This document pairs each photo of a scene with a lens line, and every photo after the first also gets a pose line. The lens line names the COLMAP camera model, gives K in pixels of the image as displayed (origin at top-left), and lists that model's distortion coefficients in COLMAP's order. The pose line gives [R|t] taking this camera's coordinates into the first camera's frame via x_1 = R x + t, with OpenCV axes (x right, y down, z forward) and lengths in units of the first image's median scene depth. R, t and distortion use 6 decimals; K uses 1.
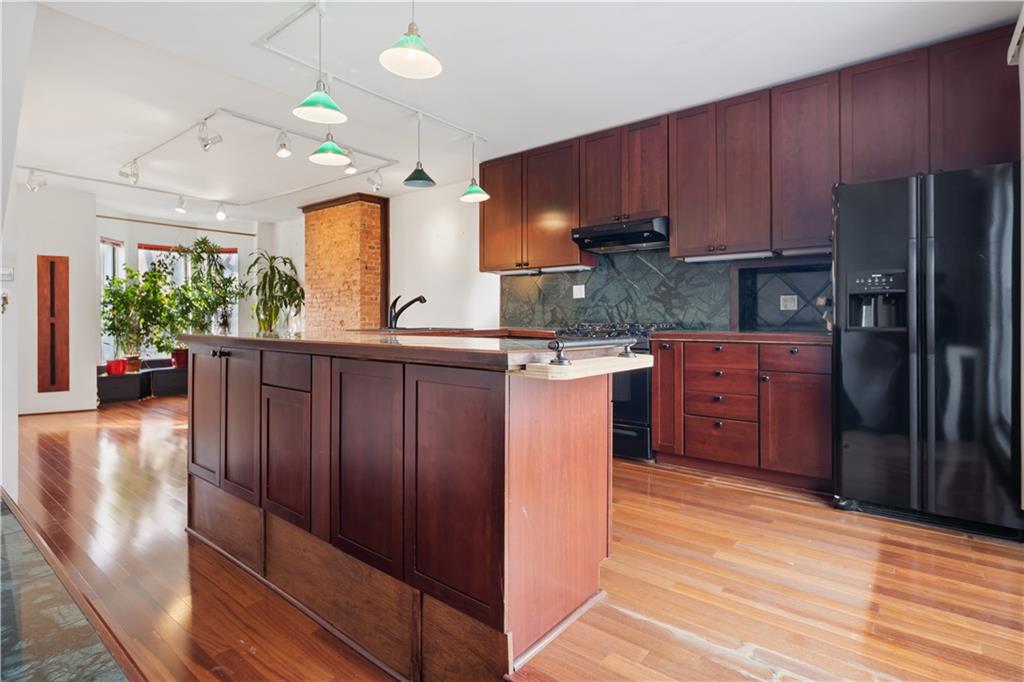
lens RADIAL K [[508.1, 0, 513.4], [0, 508.1, 315.5], [0, 0, 1]] dist [0.002043, -0.006901]
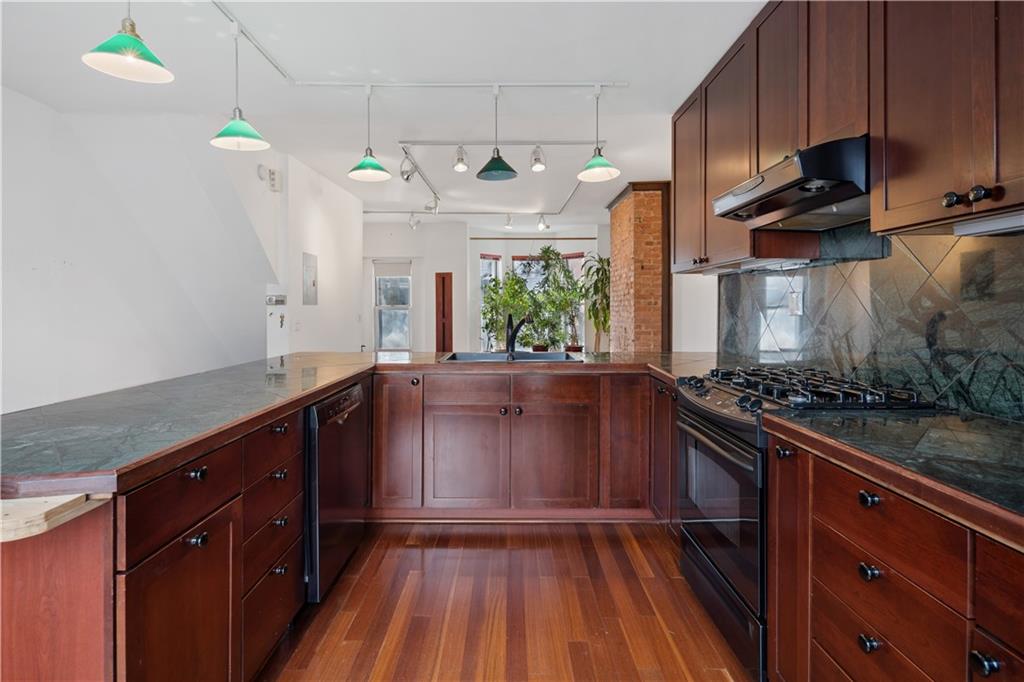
lens RADIAL K [[508.1, 0, 504.0], [0, 508.1, 308.1], [0, 0, 1]] dist [0.002043, -0.006901]
pose [[0.618493, 0.003864, -0.785781, 0.239619], [0.002243, 0.999975, 0.006683, -0.030832], [0.785787, -0.005896, 0.618469, 0.276926]]
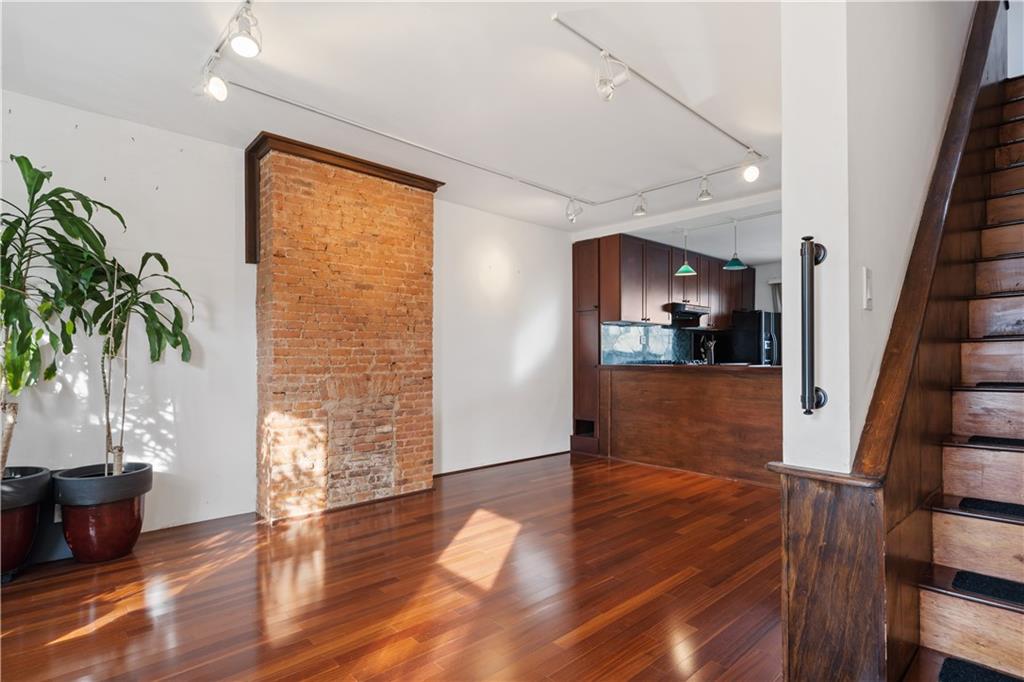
lens RADIAL K [[508.1, 0, 504.9], [0, 508.1, 357.8], [0, 0, 1]] dist [0.002043, -0.006901]
pose [[0.175213, 0.000335, 0.984531, -0.953030], [-0.001449, 0.999999, -0.000082, 0.004150], [-0.984530, -0.001412, 0.175213, 0.756237]]
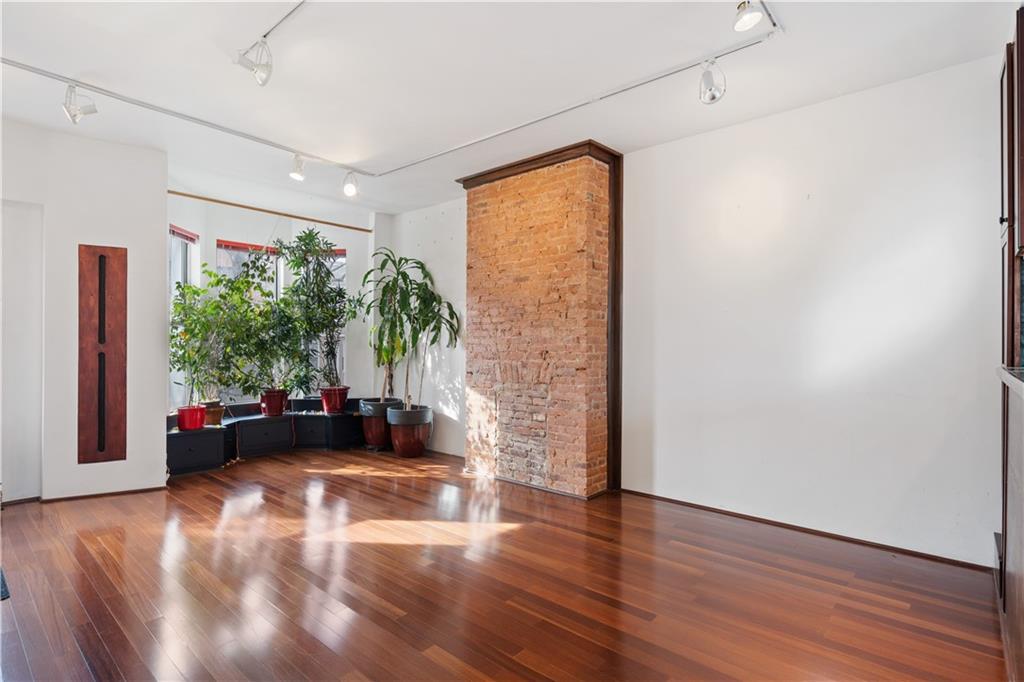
lens RADIAL K [[508.1, 0, 512.1], [0, 508.1, 342.5], [0, 0, 1]] dist [0.002043, -0.006901]
pose [[0.998773, 0.005205, -0.049240, -0.350665], [-0.005480, 0.999970, -0.005463, 0.003069], [0.049210, 0.005726, 0.998772, 0.375478]]
